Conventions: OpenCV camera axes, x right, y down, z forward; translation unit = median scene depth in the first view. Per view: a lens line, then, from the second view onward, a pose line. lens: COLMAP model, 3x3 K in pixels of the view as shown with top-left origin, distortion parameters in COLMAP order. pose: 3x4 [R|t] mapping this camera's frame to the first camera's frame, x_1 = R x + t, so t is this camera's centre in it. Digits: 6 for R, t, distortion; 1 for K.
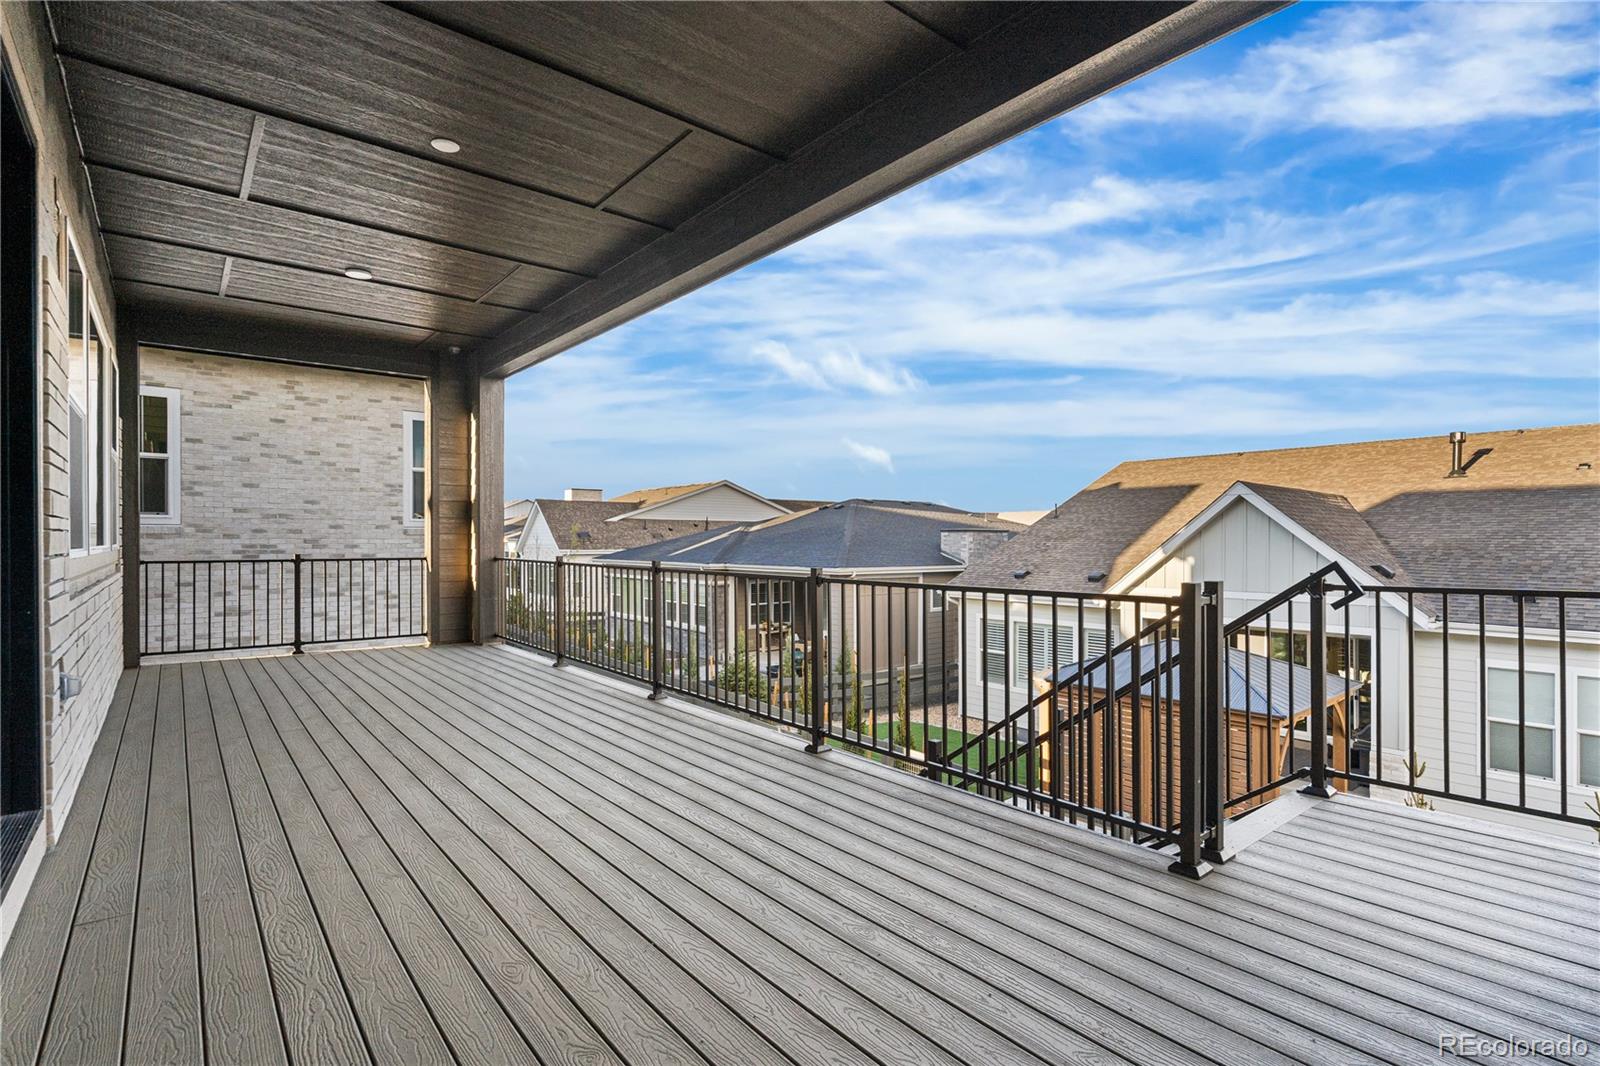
lens RADIAL K [[771.0, 0, 795.0], [0, 771.0, 534.3], [0, 0, 1]] dist [-0.003204, 0.000619]
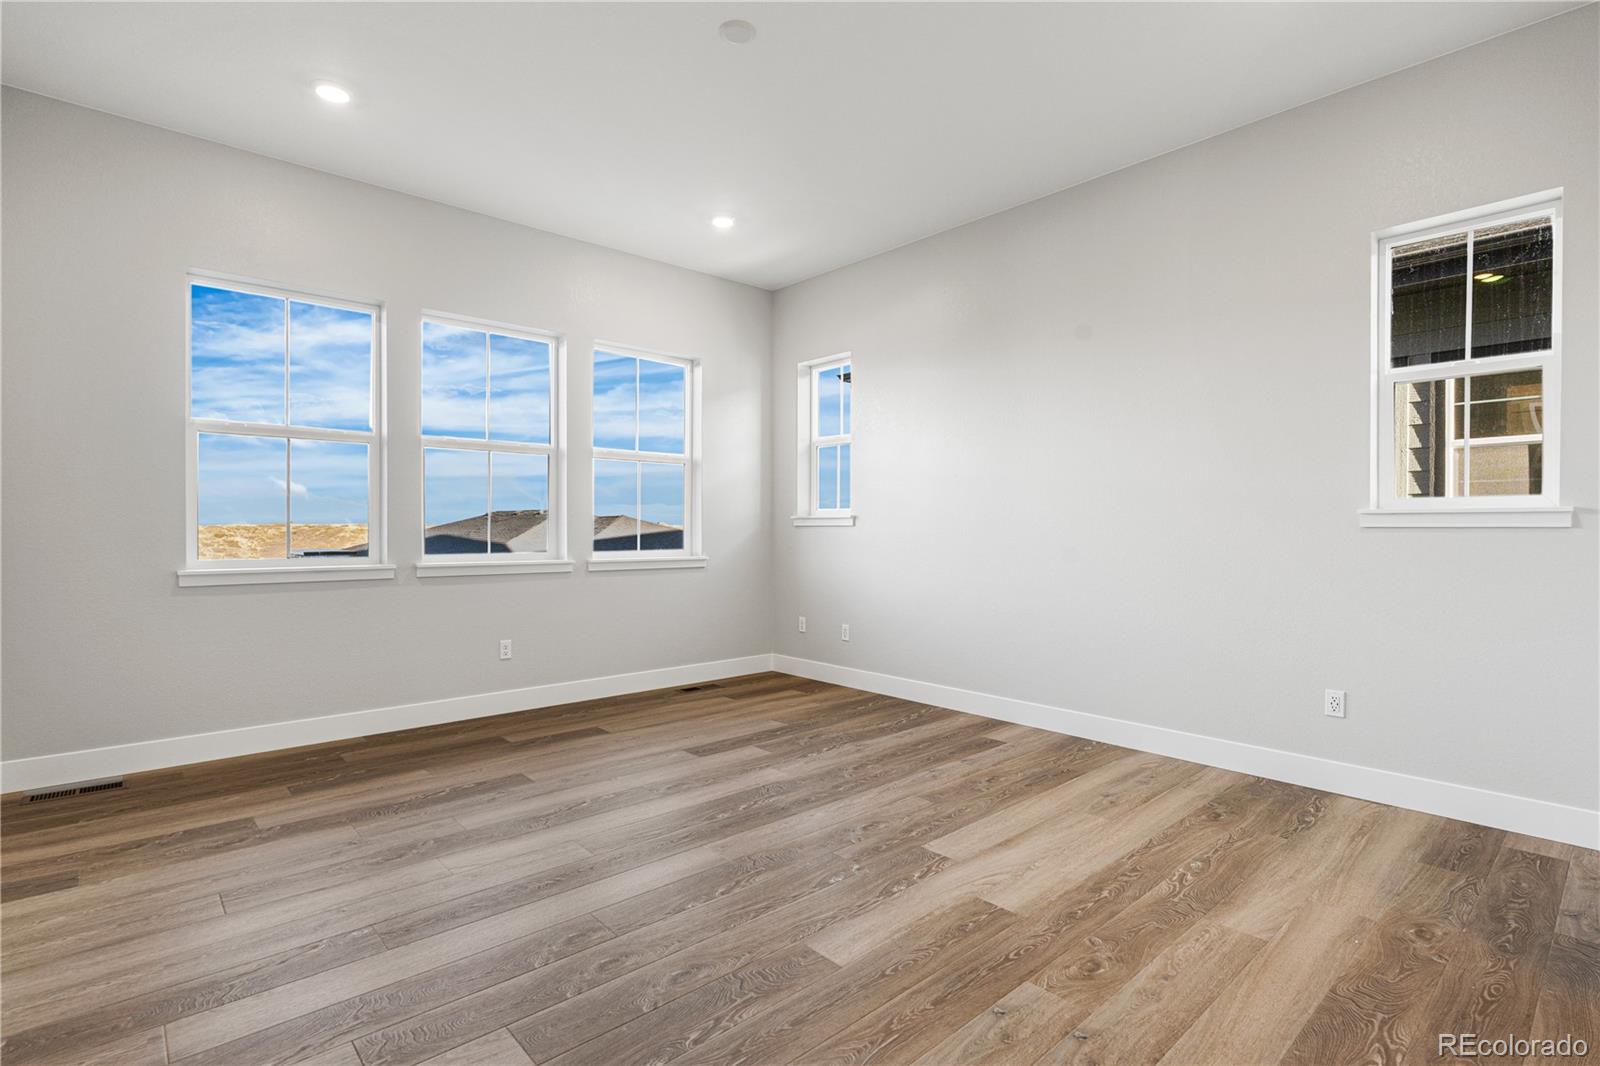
lens RADIAL K [[771.0, 0, 804.9], [0, 771.0, 534.7], [0, 0, 1]] dist [-0.003204, 0.000619]
pose [[0.997094, 0.009176, 0.075624, 0.984757], [-0.009175, 0.999958, -0.000369, -0.019436], [-0.075624, -0.000326, 0.997136, -0.578130]]
